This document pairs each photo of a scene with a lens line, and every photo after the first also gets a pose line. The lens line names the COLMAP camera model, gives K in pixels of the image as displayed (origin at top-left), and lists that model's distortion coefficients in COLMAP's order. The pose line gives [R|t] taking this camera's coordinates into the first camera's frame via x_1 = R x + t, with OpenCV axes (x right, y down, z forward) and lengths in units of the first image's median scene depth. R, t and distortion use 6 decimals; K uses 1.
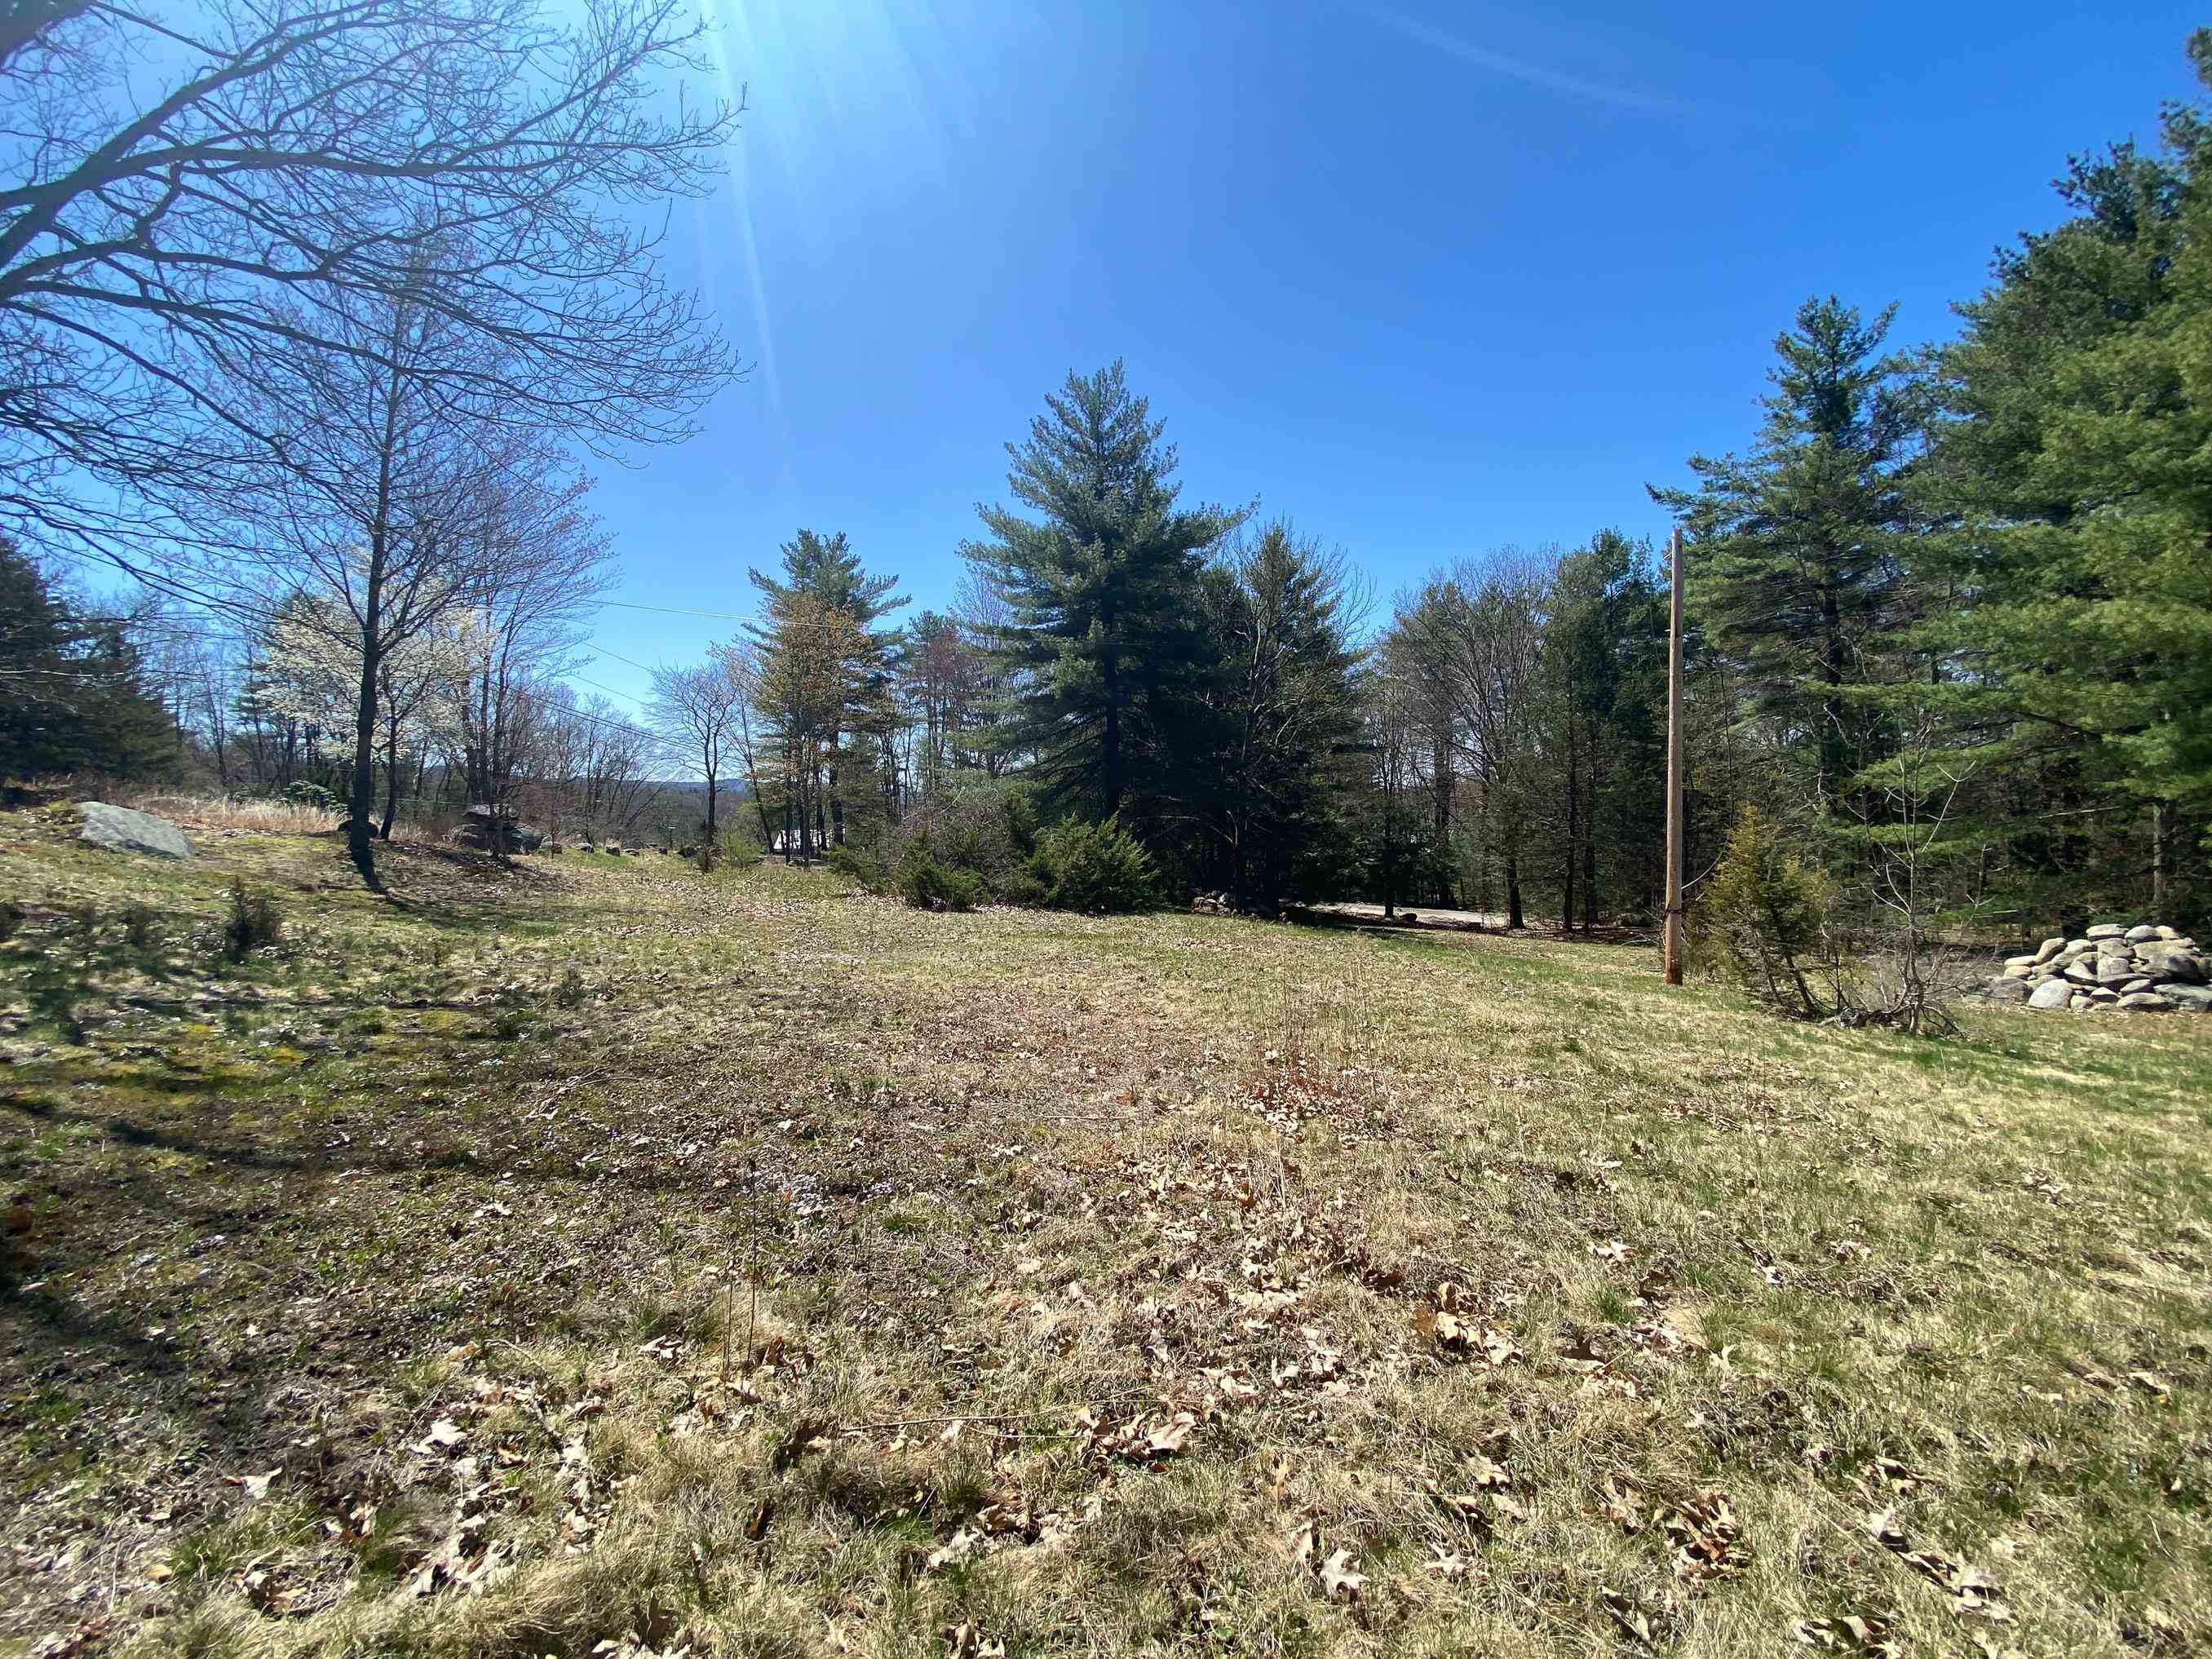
lens RADIAL K [[924.8, 0, 1110.8], [0, 924.8, 828.4], [0, 0, 1]] dist [0.003198, -0.011928]
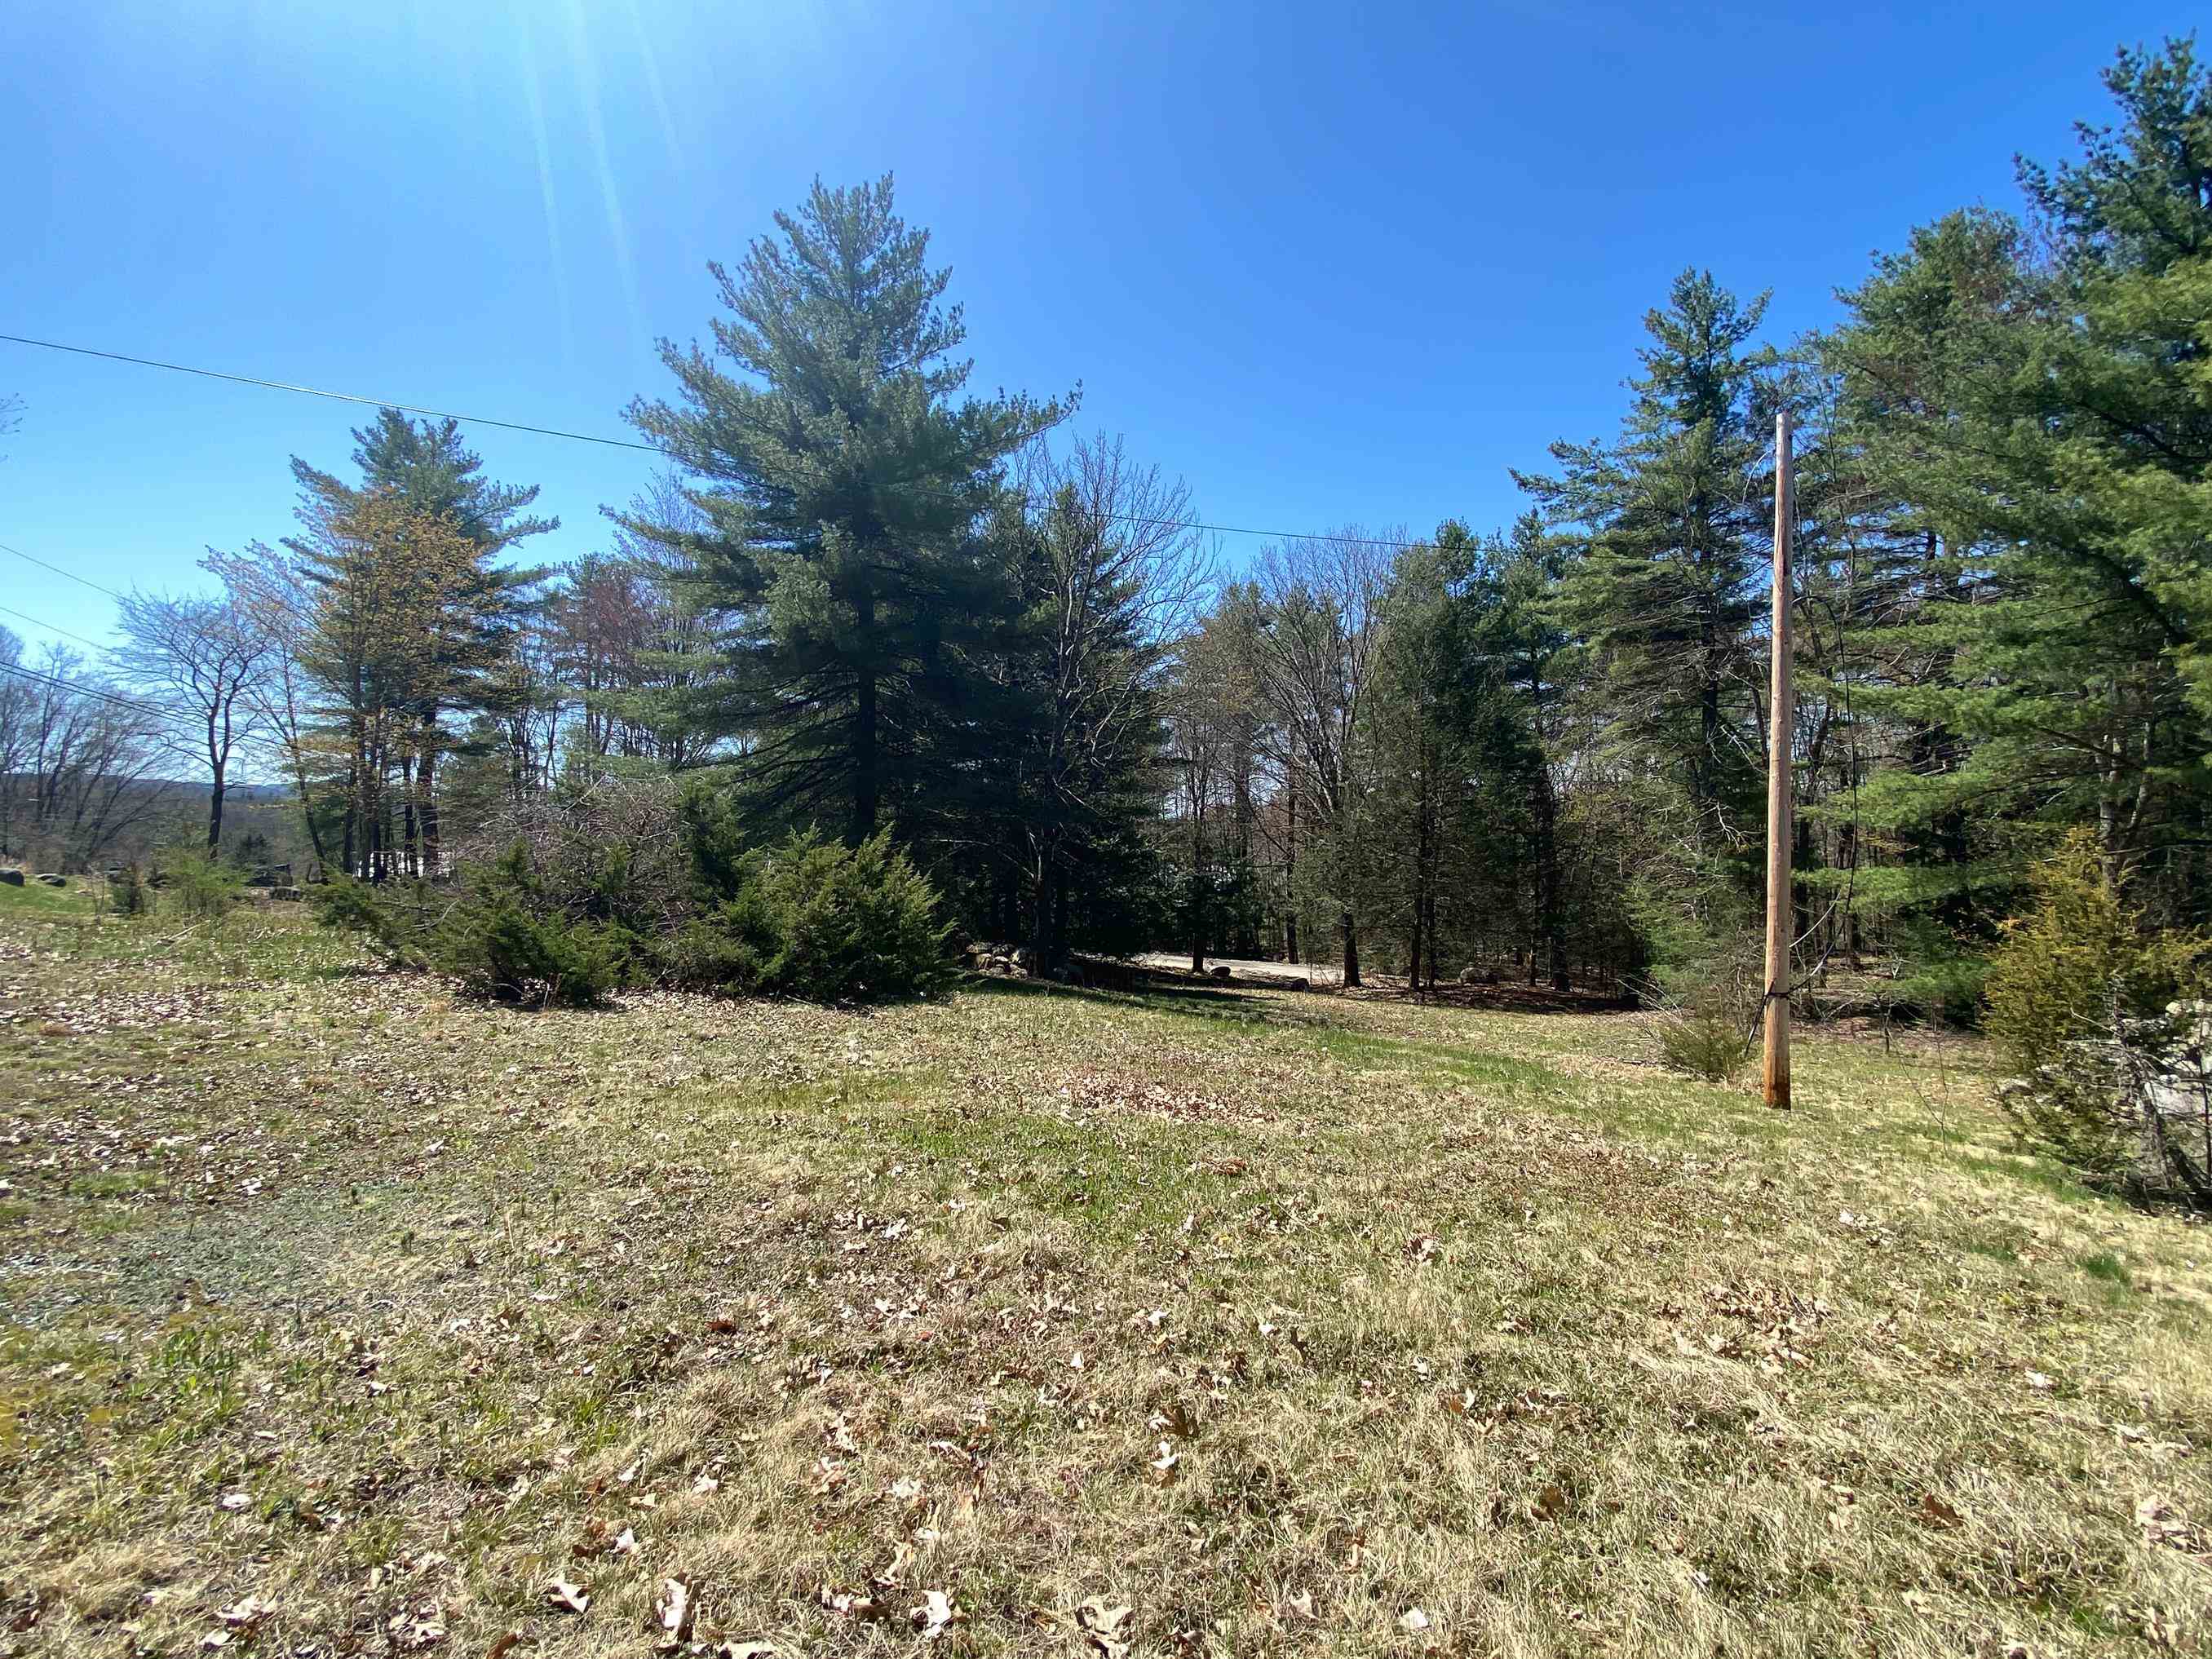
lens RADIAL K [[1072.3, 0, 1131.6], [0, 1072.3, 831.4], [0, 0, 1]] dist [0.000220, -0.001776]
pose [[0.963525, 0.024949, 0.266453, -0.013561], [-0.017681, 0.999404, -0.029641, 0.002318], [-0.267034, 0.023849, 0.963392, 0.156268]]
